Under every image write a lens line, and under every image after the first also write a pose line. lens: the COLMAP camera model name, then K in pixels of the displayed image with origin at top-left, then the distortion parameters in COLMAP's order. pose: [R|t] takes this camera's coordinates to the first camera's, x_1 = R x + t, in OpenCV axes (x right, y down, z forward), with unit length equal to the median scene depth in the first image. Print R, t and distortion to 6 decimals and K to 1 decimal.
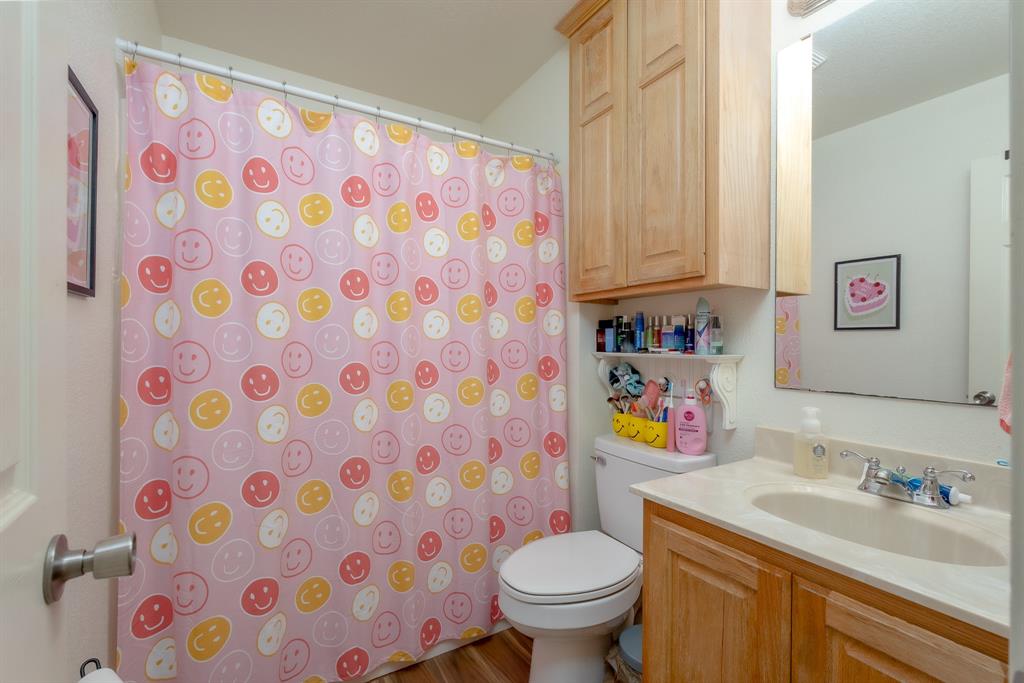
lens RADIAL K [[459.2, 0, 516.4], [0, 459.2, 345.6], [0, 0, 1]] dist [-0.003898, -0.000288]
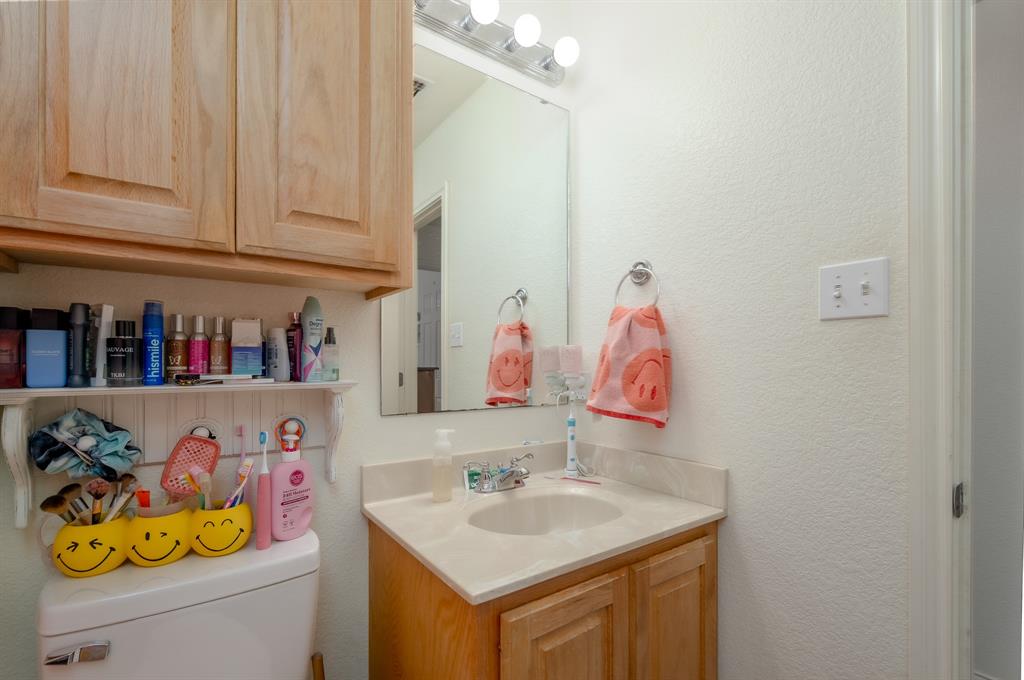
lens RADIAL K [[453.7, 0, 509.3], [0, 453.7, 362.5], [0, 0, 1]] dist [0.000497, 0.000234]
pose [[-0.069323, -0.008482, 0.997558, -0.259948], [0.001921, 0.999961, 0.008636, -0.012597], [-0.997592, 0.002515, -0.069304, 0.698516]]
